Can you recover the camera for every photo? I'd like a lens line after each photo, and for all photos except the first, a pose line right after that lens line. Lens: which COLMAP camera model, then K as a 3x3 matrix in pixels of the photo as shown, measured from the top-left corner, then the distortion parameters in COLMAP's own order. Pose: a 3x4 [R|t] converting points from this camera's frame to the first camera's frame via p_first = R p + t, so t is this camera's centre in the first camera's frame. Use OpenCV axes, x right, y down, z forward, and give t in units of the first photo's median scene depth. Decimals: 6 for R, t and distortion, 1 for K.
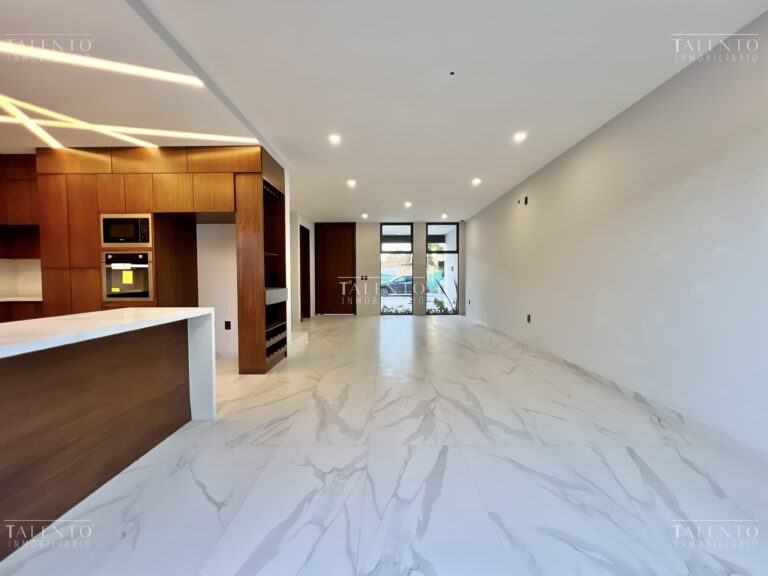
lens RADIAL K [[309.5, 0, 376.7], [0, 309.5, 284.5], [0, 0, 1]] dist [-0.000523, 0.001977]
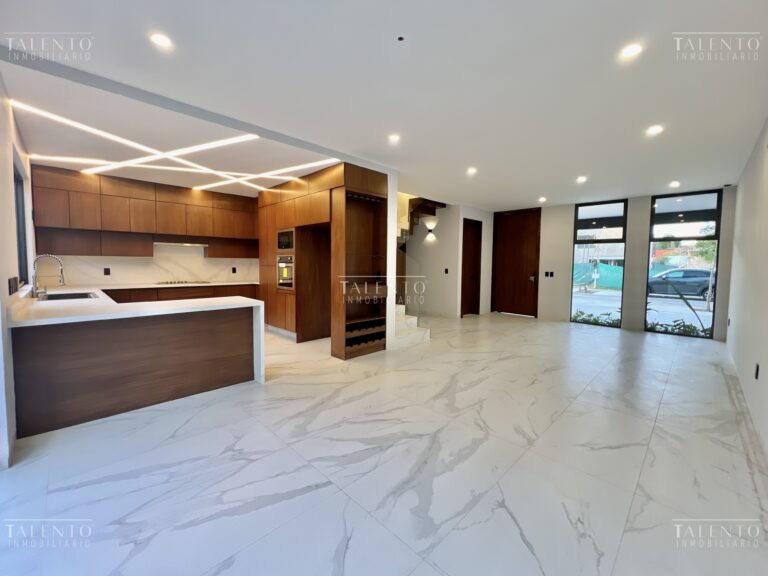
lens RADIAL K [[310.9, 0, 382.0], [0, 310.9, 277.7], [0, 0, 1]] dist [-0.001932, 0.001712]
pose [[0.723503, 0.043508, -0.688949, 0.531479], [-0.031735, 0.999053, 0.029765, -0.058187], [0.689592, 0.000329, 0.724198, 0.260598]]
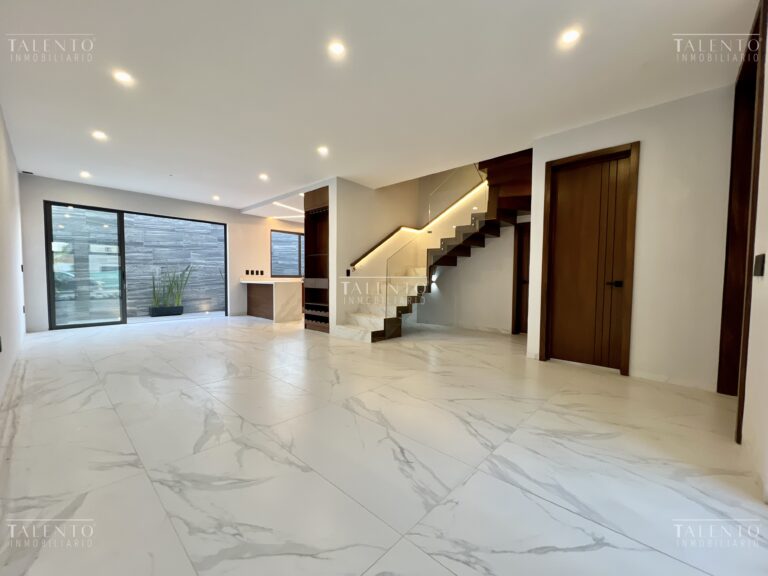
lens RADIAL K [[309.5, 0, 384.2], [0, 309.5, 291.7], [0, 0, 1]] dist [-0.000523, 0.001977]
pose [[-0.653457, 0.030388, -0.756353, 0.634509], [-0.026690, 0.997648, 0.063141, -0.028211], [0.756493, 0.061447, -0.651109, 2.436607]]
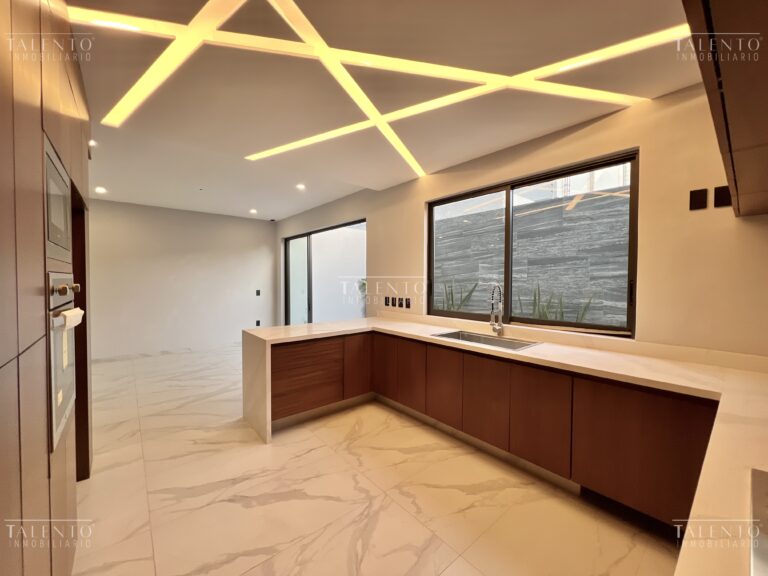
lens RADIAL K [[310.9, 0, 383.3], [0, 310.9, 288.4], [0, 0, 1]] dist [-0.001932, 0.001712]
pose [[-0.661025, -0.021319, 0.750061, -1.289900], [0.017915, 0.998863, 0.044179, -0.099335], [-0.750150, 0.042640, -0.659891, 0.965090]]
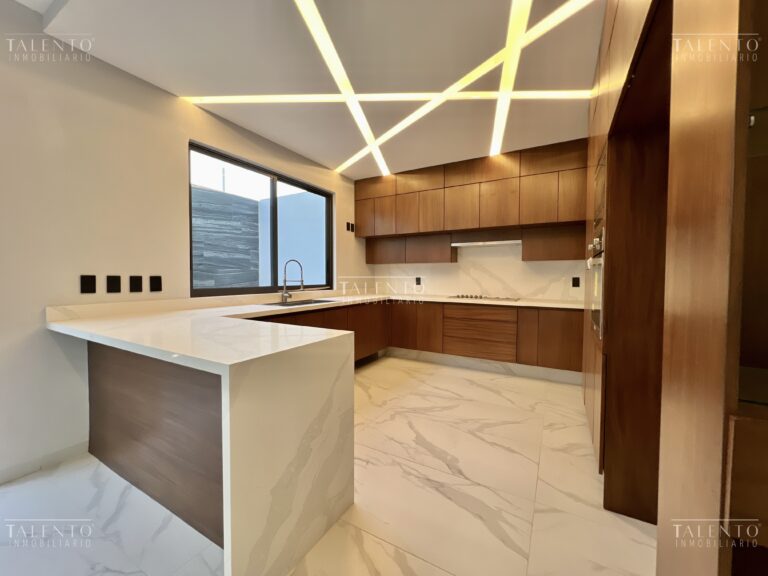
lens RADIAL K [[310.9, 0, 384.2], [0, 310.9, 286.3], [0, 0, 1]] dist [-0.001932, 0.001712]
pose [[-0.468468, 0.027936, -0.883039, -0.182098], [-0.025102, 0.998676, 0.044911, -0.034475], [0.883124, 0.043205, -0.467146, 0.936595]]
